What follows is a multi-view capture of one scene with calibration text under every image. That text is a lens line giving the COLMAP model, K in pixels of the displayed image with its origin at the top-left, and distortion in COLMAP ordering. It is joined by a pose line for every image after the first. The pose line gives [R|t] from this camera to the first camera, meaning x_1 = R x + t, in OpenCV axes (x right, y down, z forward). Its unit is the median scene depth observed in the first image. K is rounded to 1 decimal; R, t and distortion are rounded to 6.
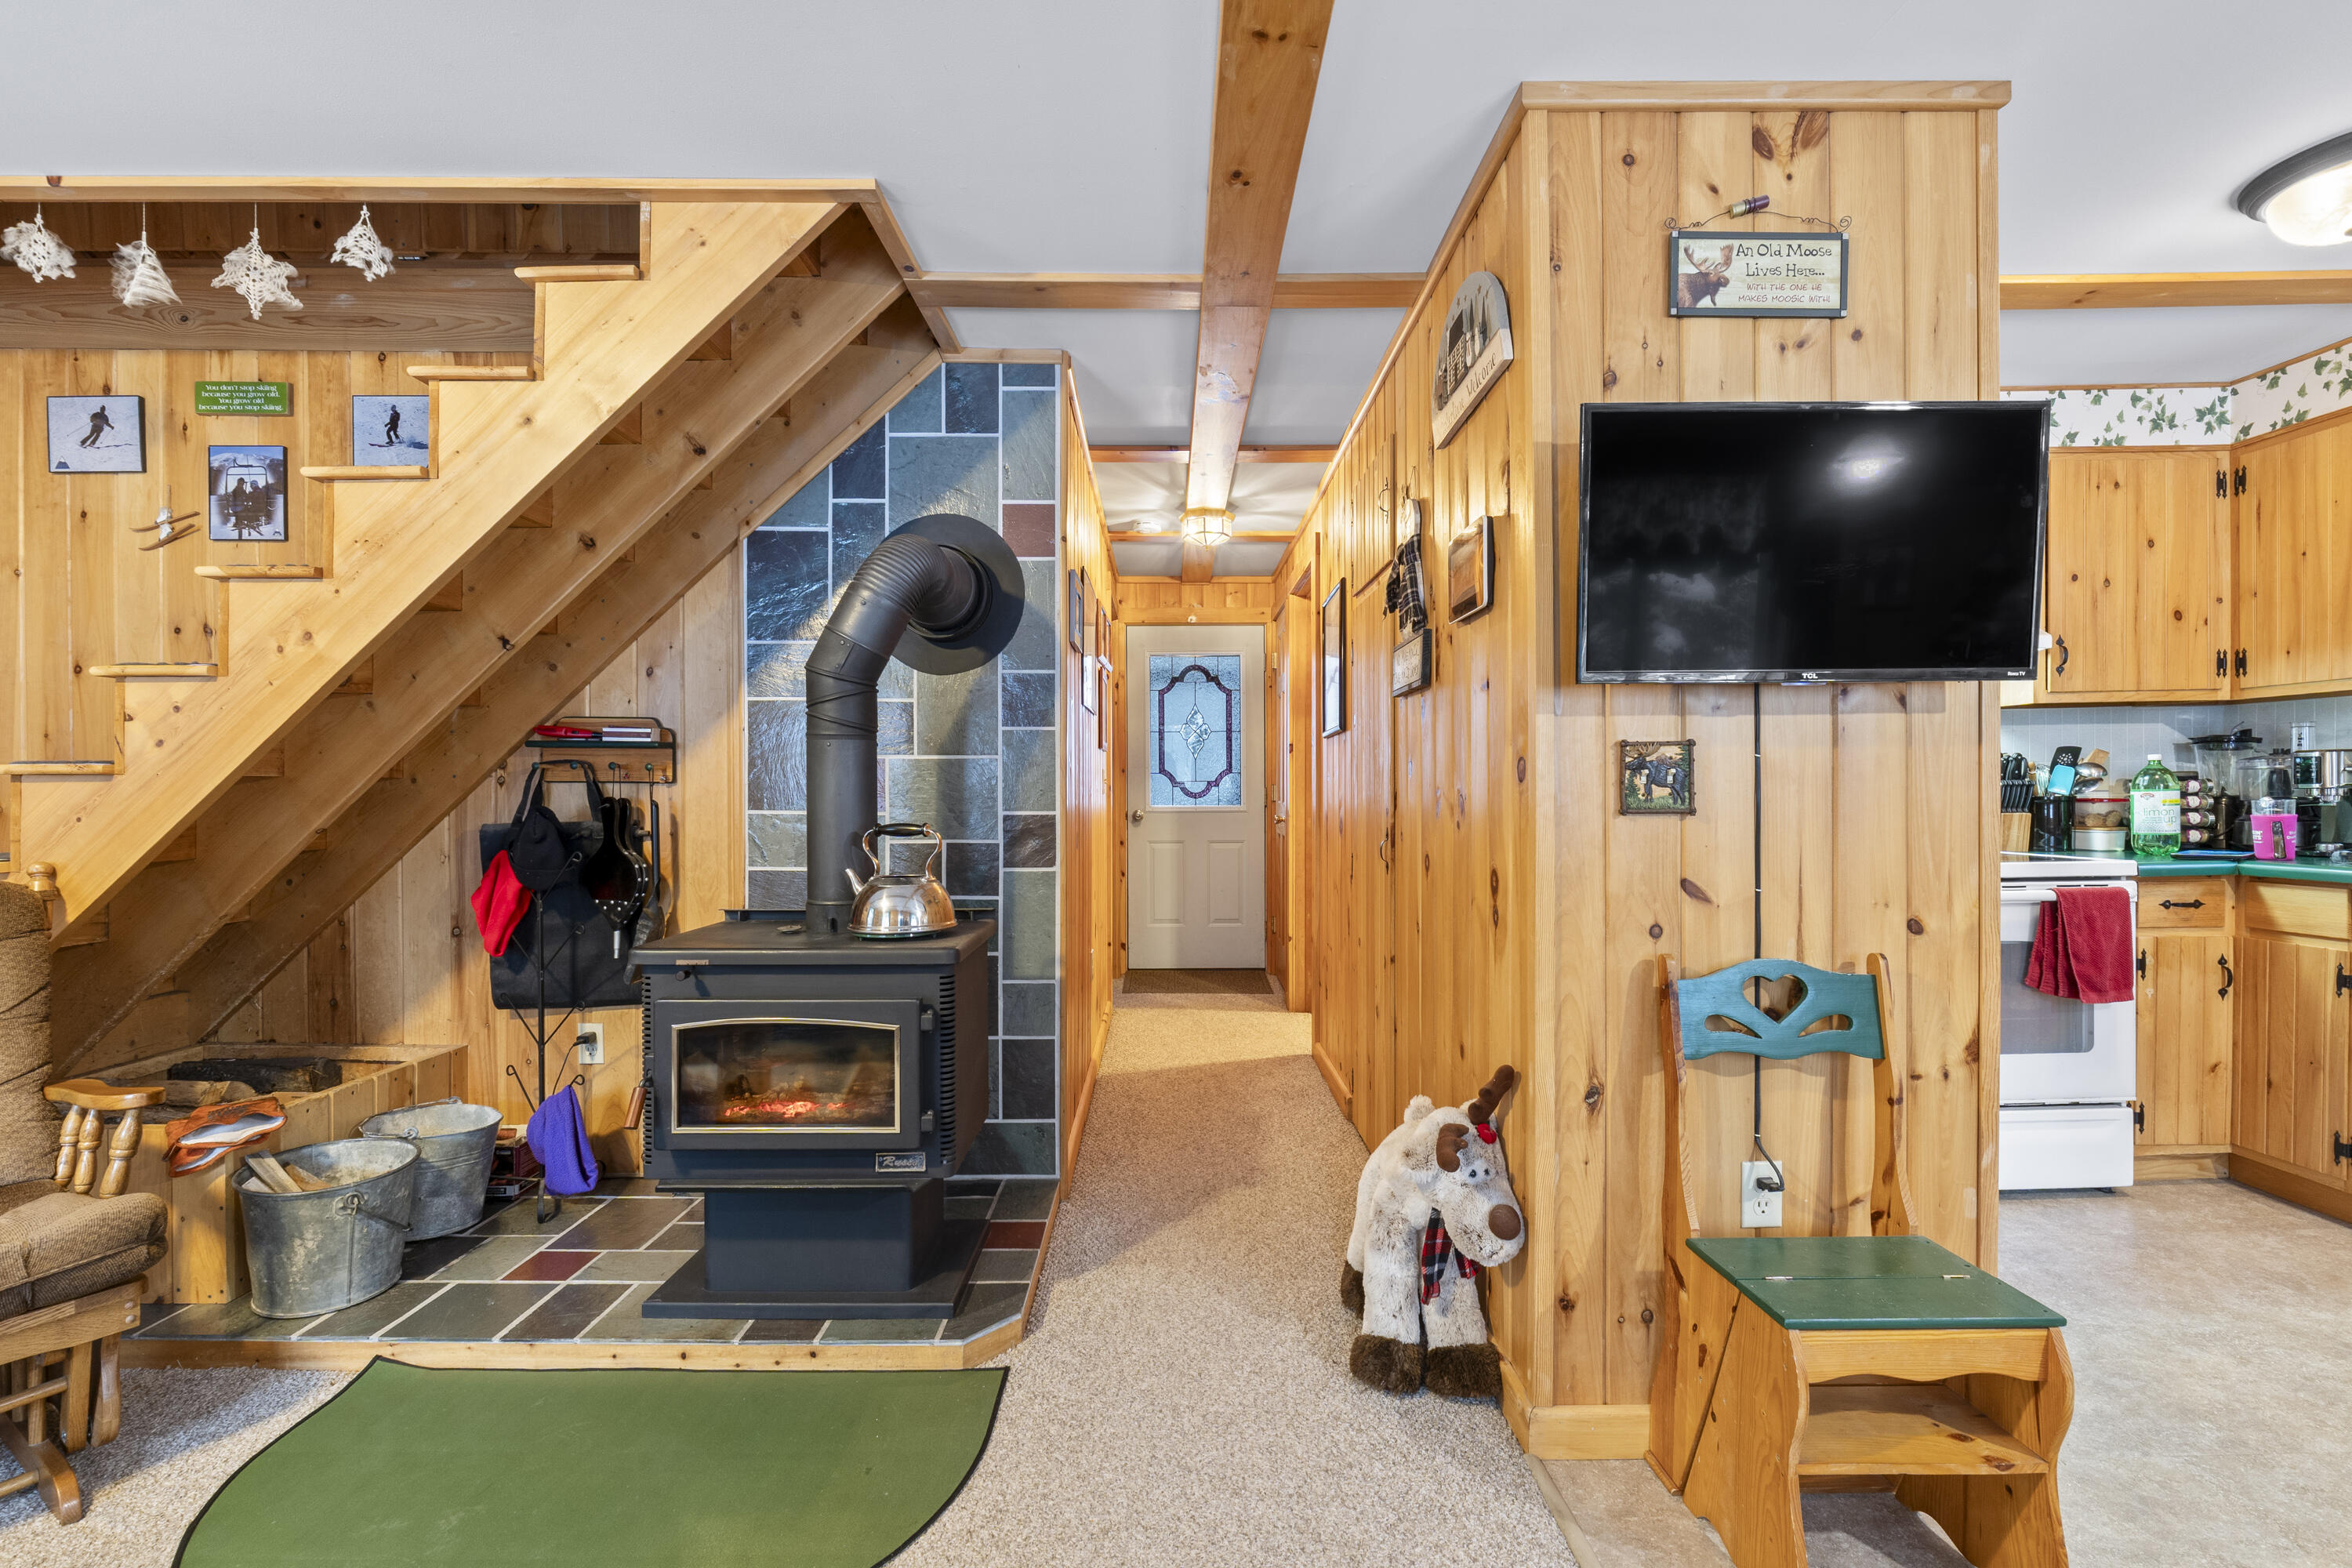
lens RADIAL K [[994.5, 0, 1178.3], [0, 994.5, 802.6], [0, 0, 1]] dist [-0.008250, 0.000047]
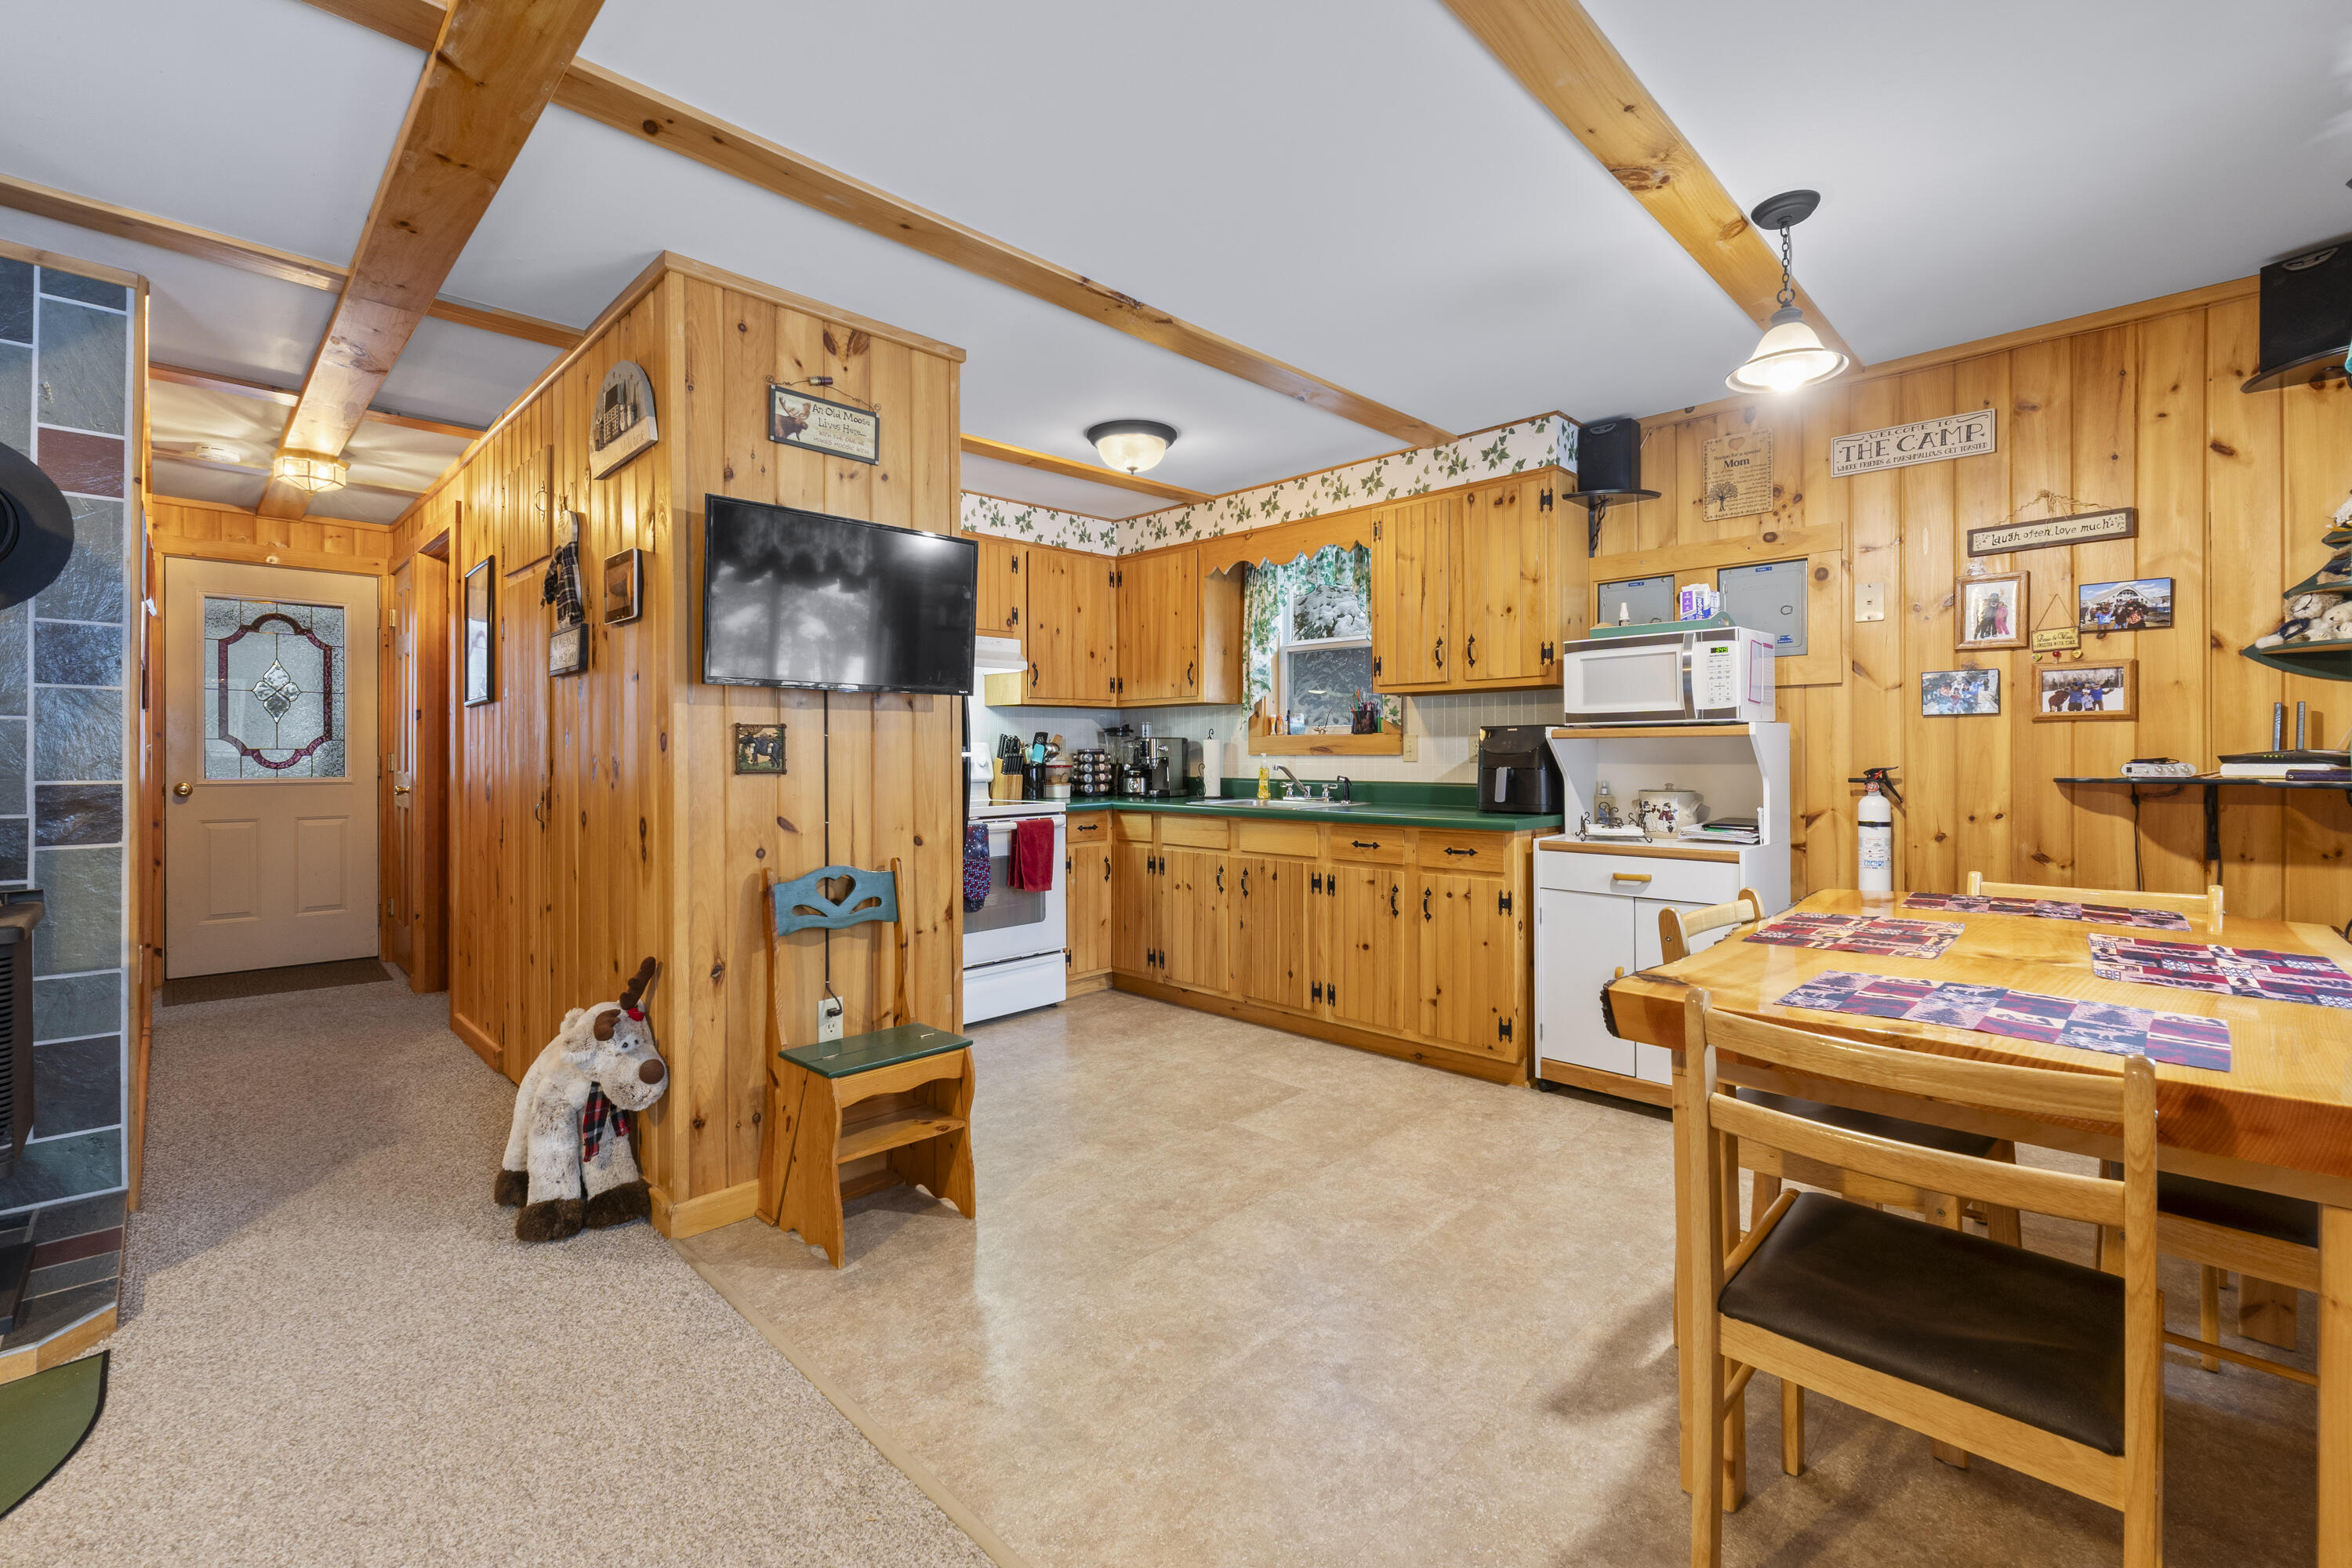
lens RADIAL K [[994.5, 0, 1168.8], [0, 994.5, 760.1], [0, 0, 1]] dist [-0.008250, 0.000047]
pose [[0.709099, 0.003066, 0.705103, -0.102556], [0.006188, 0.999925, -0.010572, 0.008205], [-0.705082, 0.011860, 0.709027, -0.377951]]
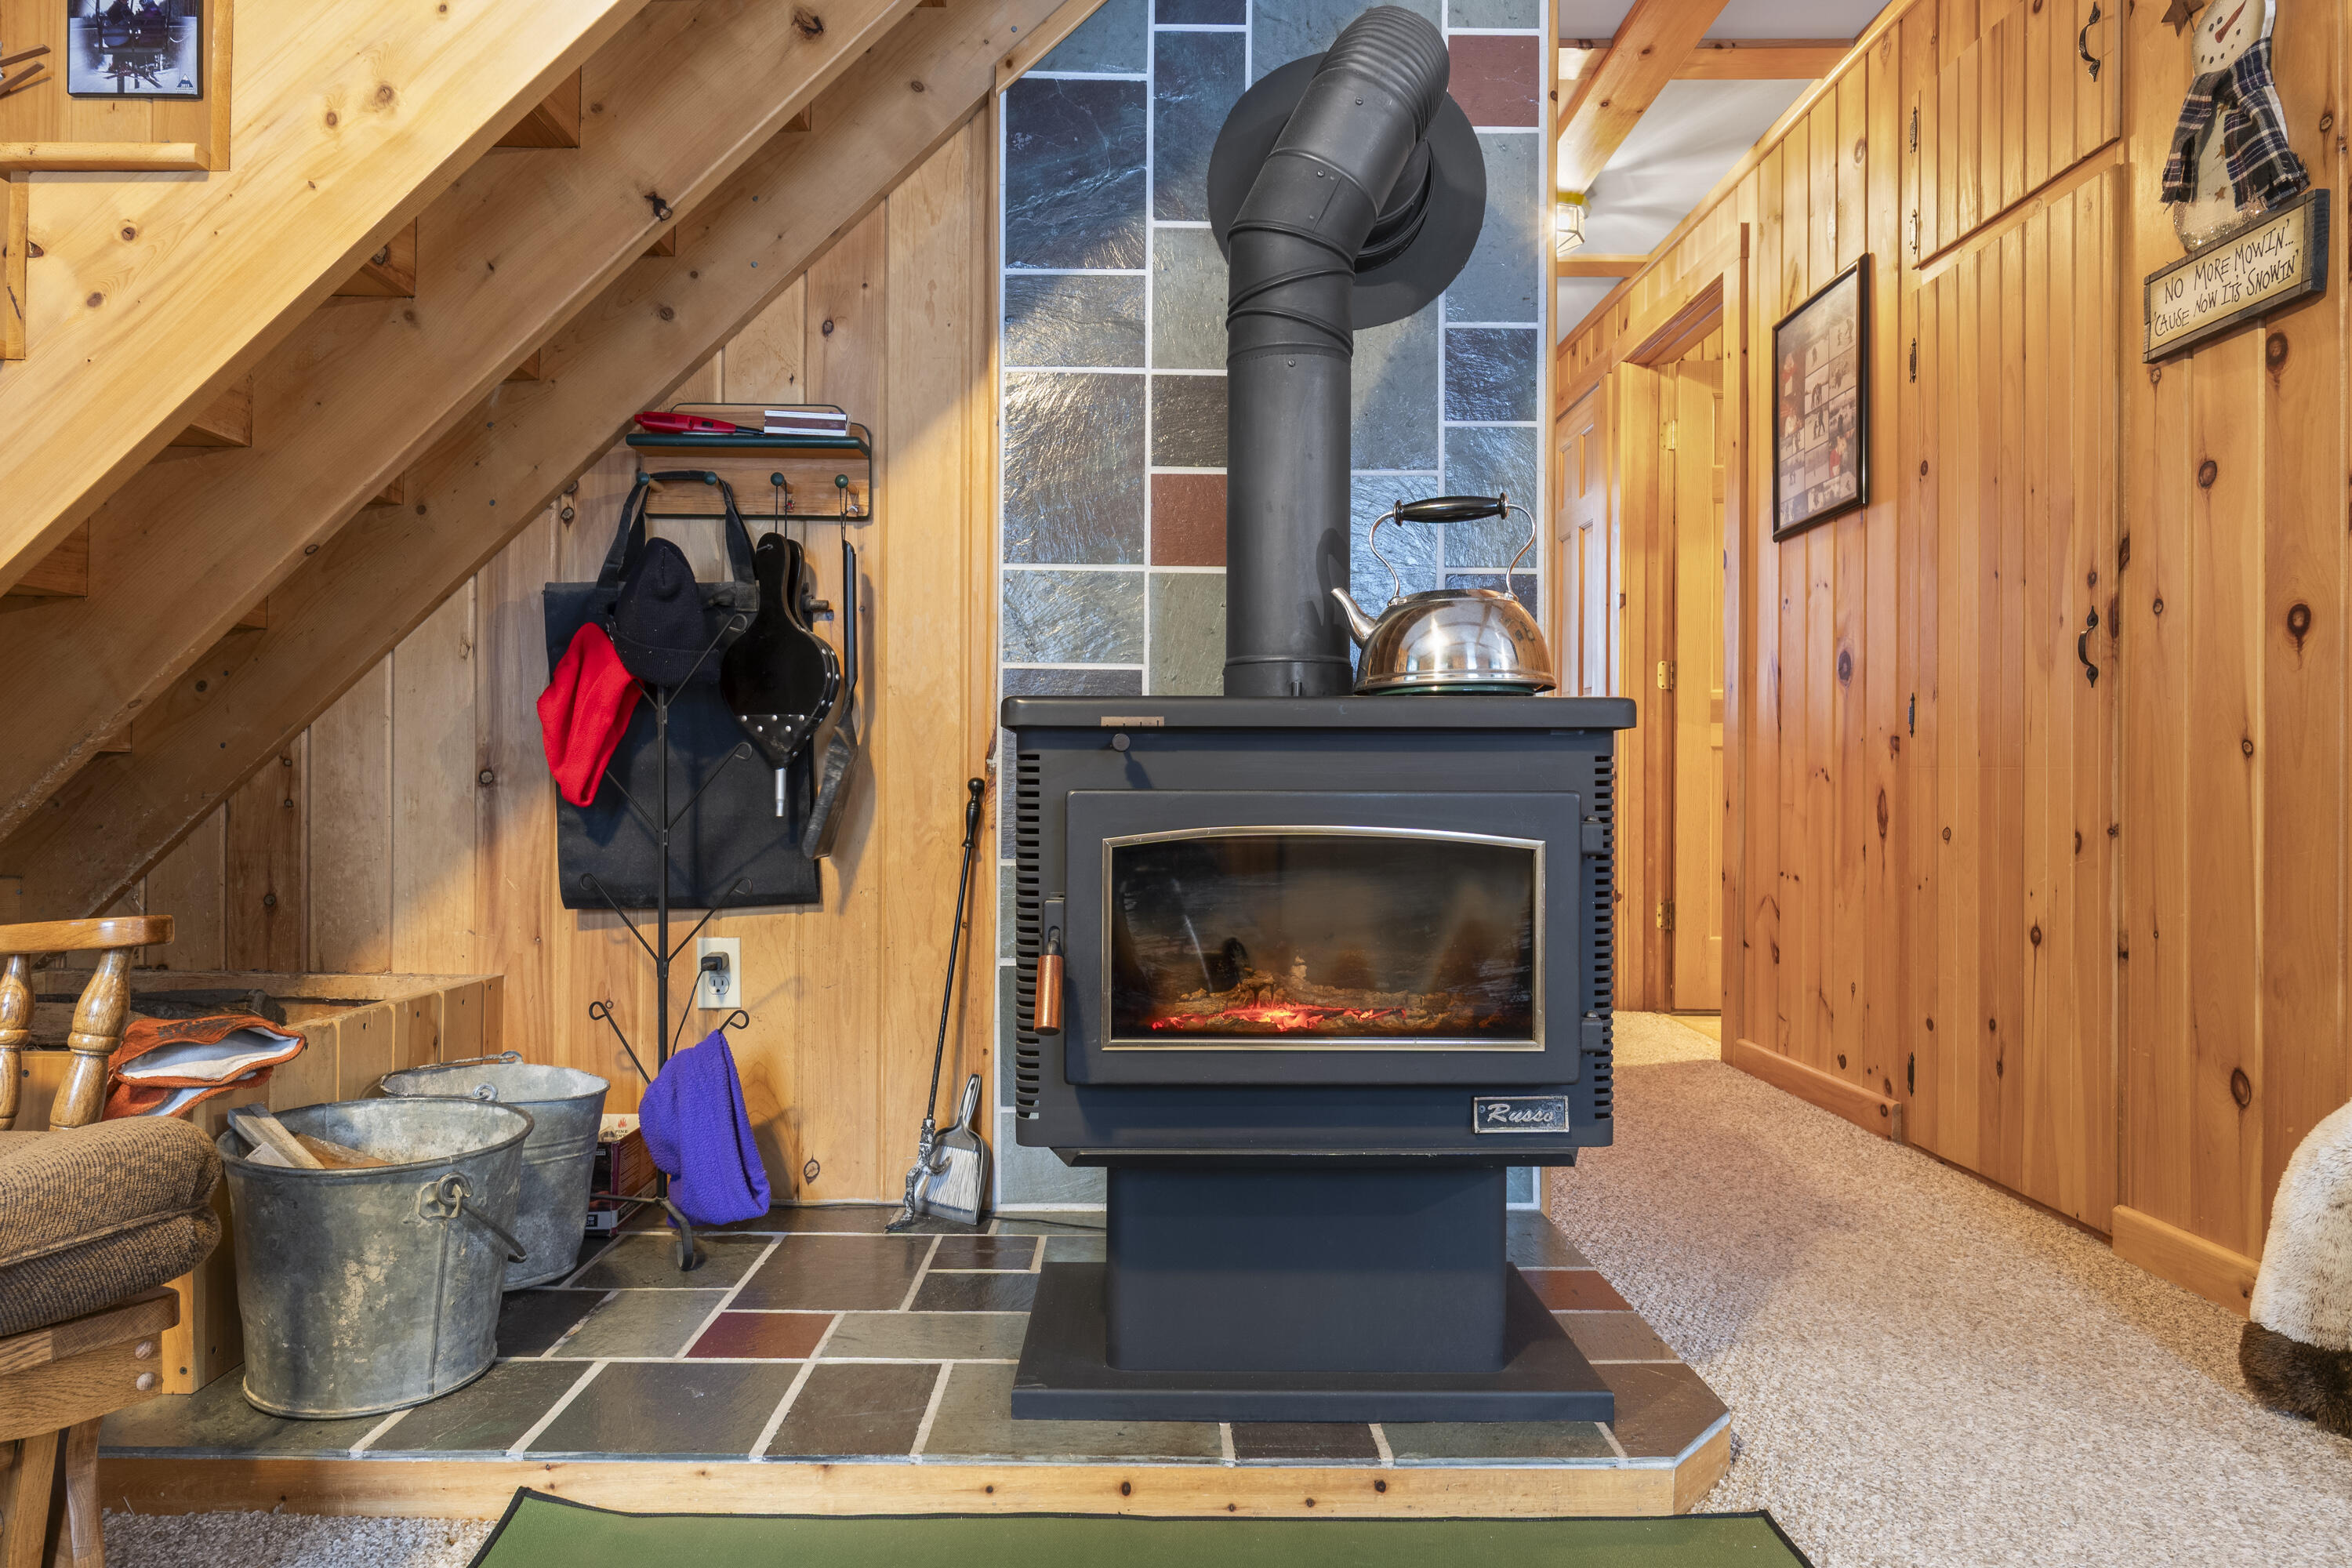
lens RADIAL K [[1375.3, 0, 1160.2], [0, 1375.3, 787.5], [0, 0, 1]] dist [-0.006003, 0.001167]
pose [[0.999993, 0.002977, -0.002408, -0.429737], [-0.003005, 0.999925, -0.011831, 0.185052], [0.002373, 0.011838, 0.999927, 0.259943]]
